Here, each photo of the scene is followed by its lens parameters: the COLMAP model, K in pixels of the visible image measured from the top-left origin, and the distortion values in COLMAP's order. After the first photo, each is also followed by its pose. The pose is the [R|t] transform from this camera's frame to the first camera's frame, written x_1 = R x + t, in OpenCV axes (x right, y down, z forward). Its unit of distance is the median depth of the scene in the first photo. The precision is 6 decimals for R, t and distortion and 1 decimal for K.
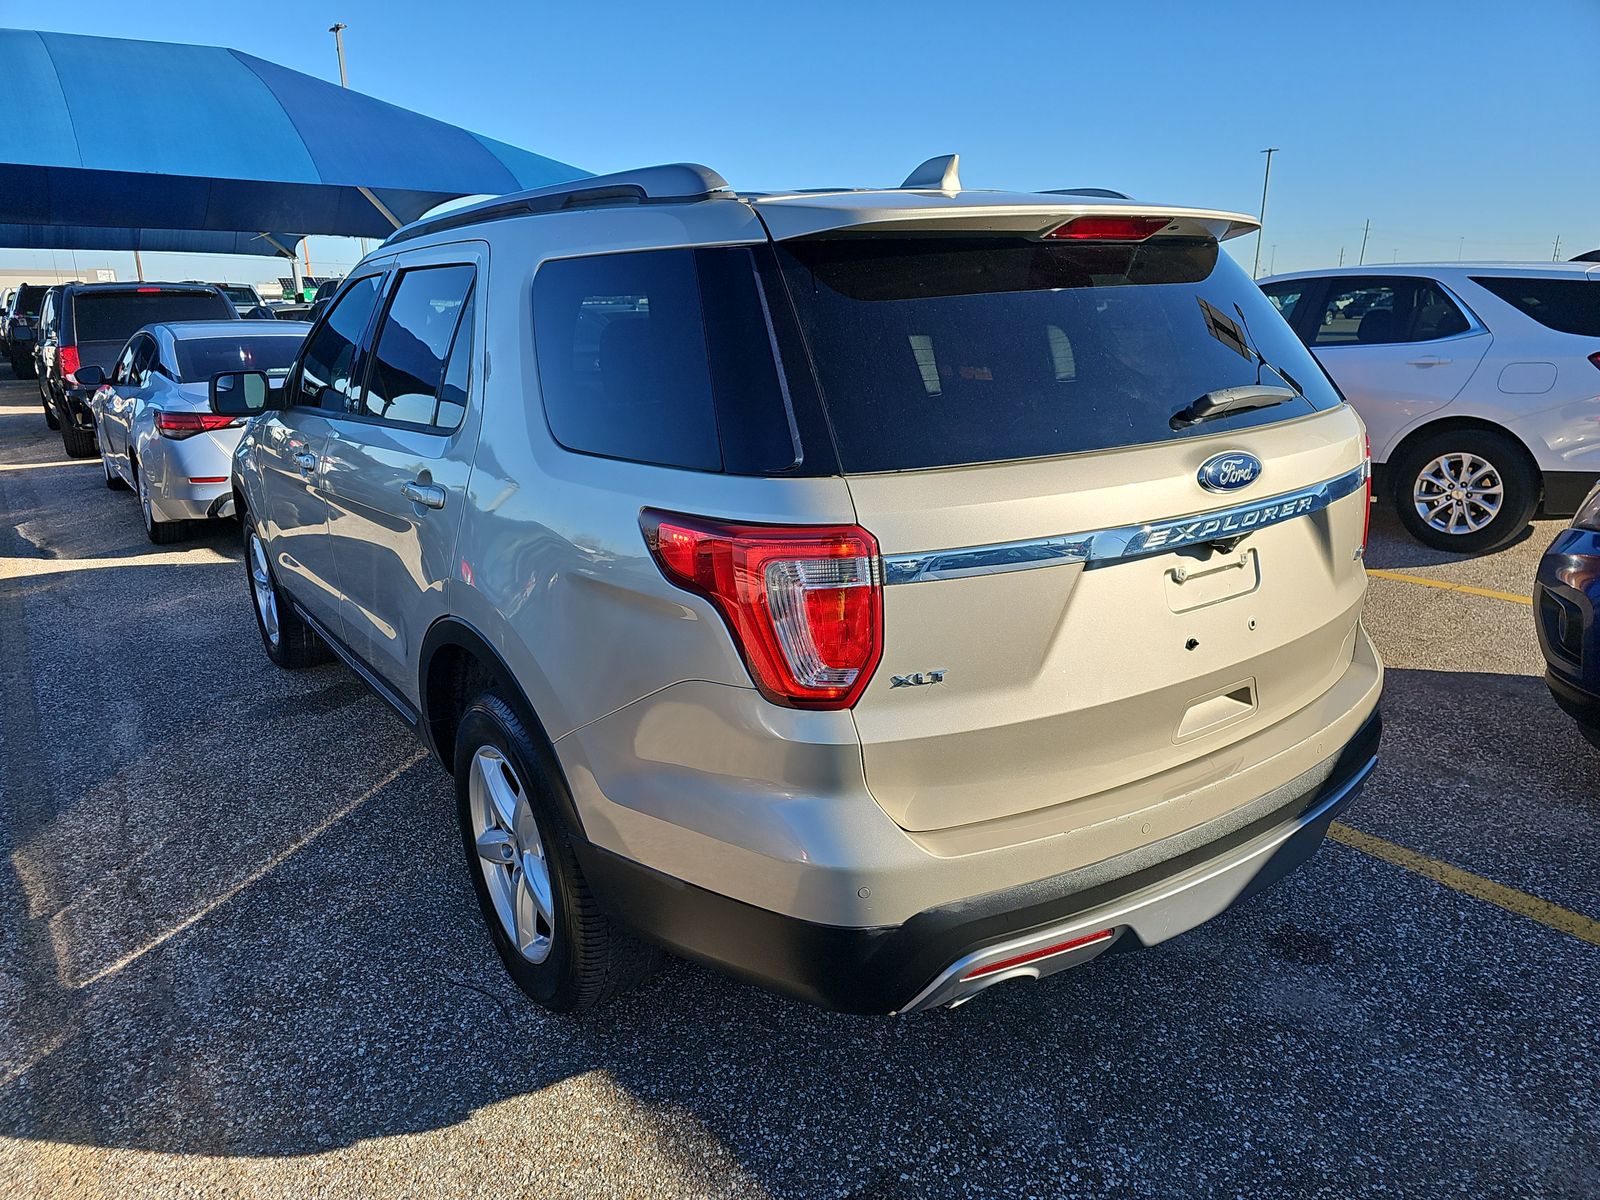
lens RADIAL K [[1056.6, 0, 800.0], [0, 1056.6, 600.0], [0, 0, 1]] dist [0.063392, -0.044631]
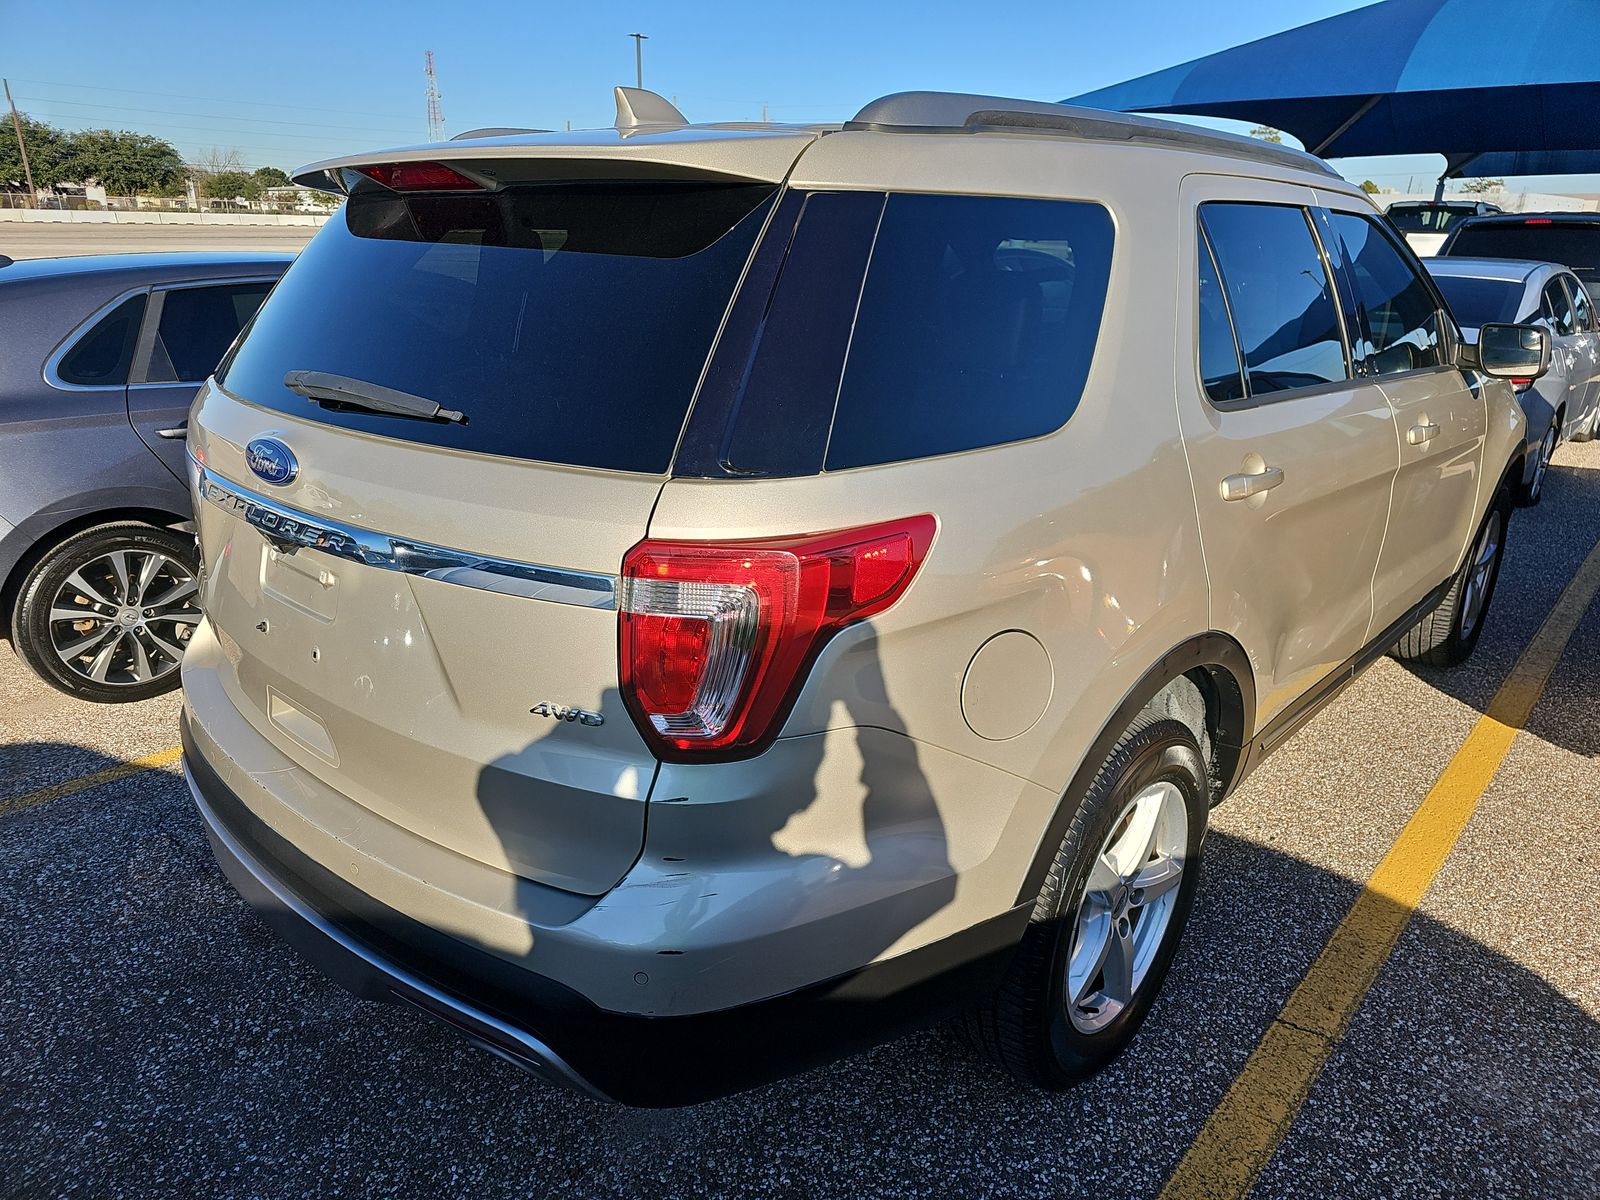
lens RADIAL K [[1056.6, 0, 800.0], [0, 1056.6, 600.0], [0, 0, 1]] dist [0.063392, -0.044631]
pose [[0.211266, 0.343633, -0.915032, 1.204484], [-0.287821, 0.916526, 0.277741, -0.344775], [0.934091, 0.204688, 0.292535, 1.058060]]
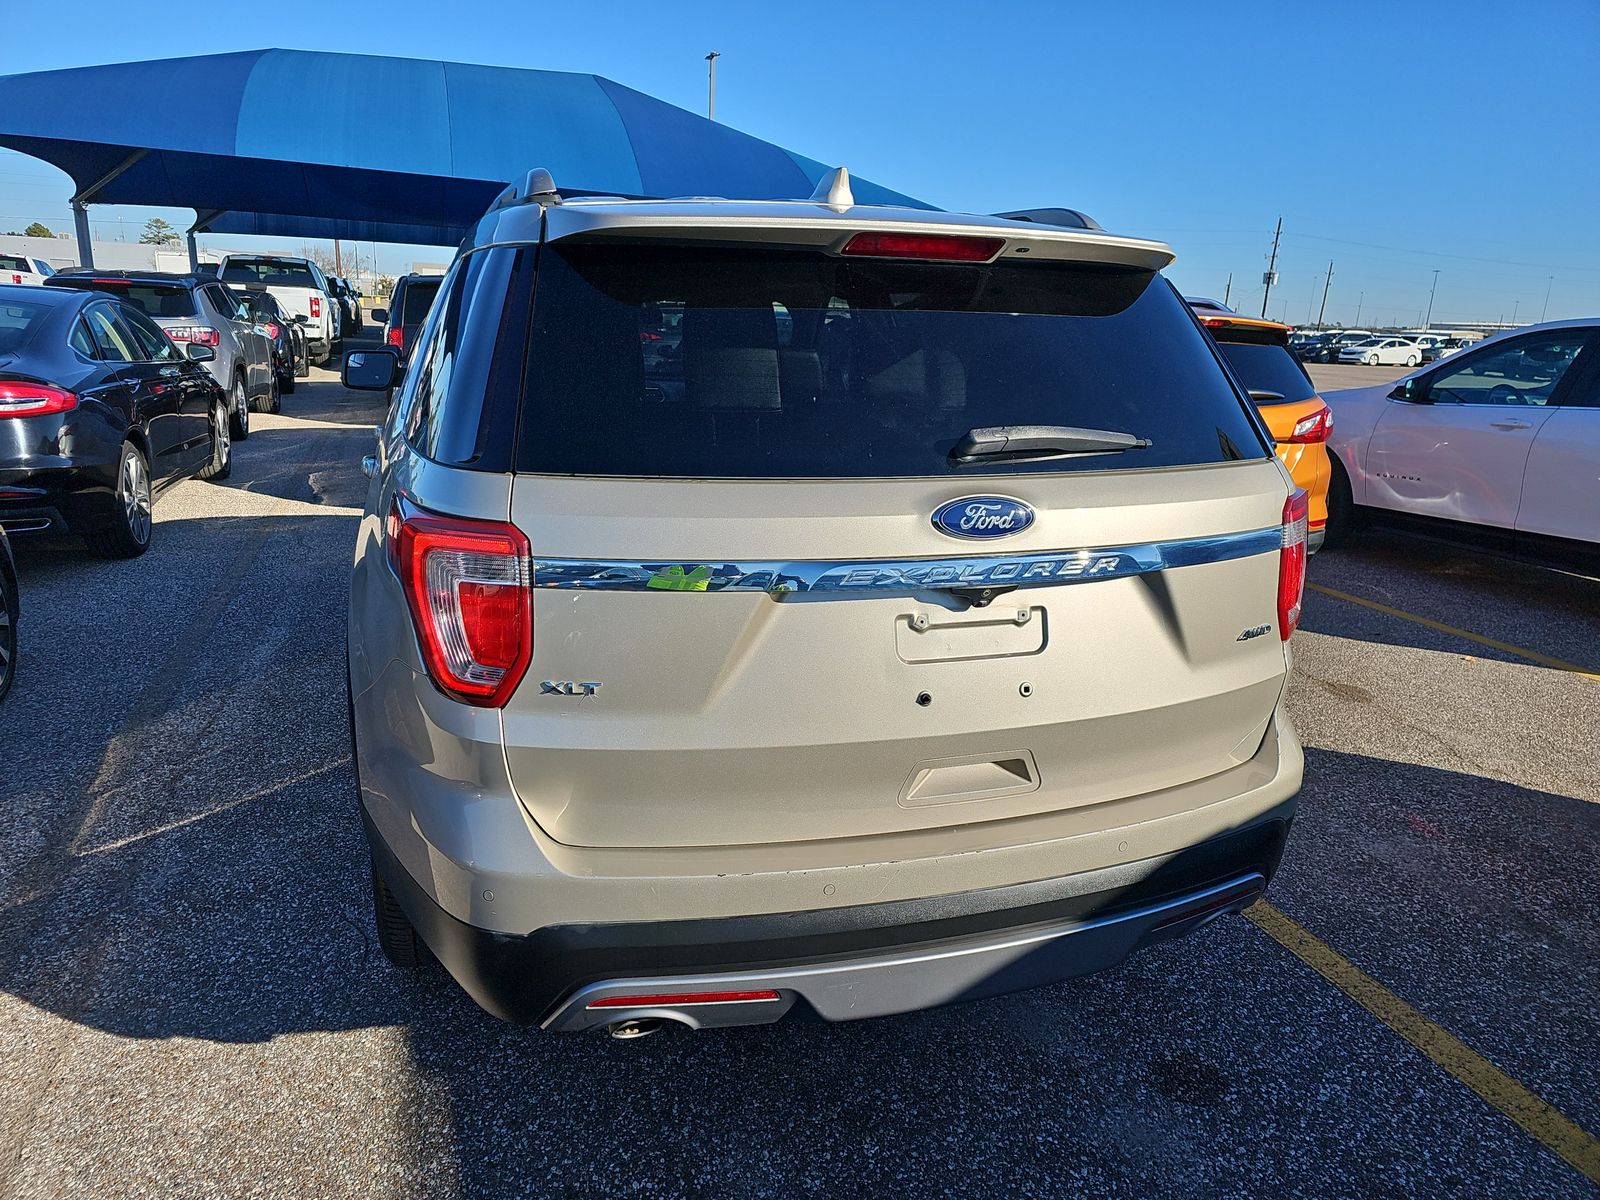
lens RADIAL K [[1054.9, 0, 802.4], [0, 1054.9, 578.6], [0, 0, 1]] dist [0.058912, -0.037727]
pose [[0.954768, 0.121151, -0.271551, 0.455240], [-0.129708, 0.991457, -0.013719, -0.032384], [0.267569, 0.048321, 0.962326, 0.087140]]
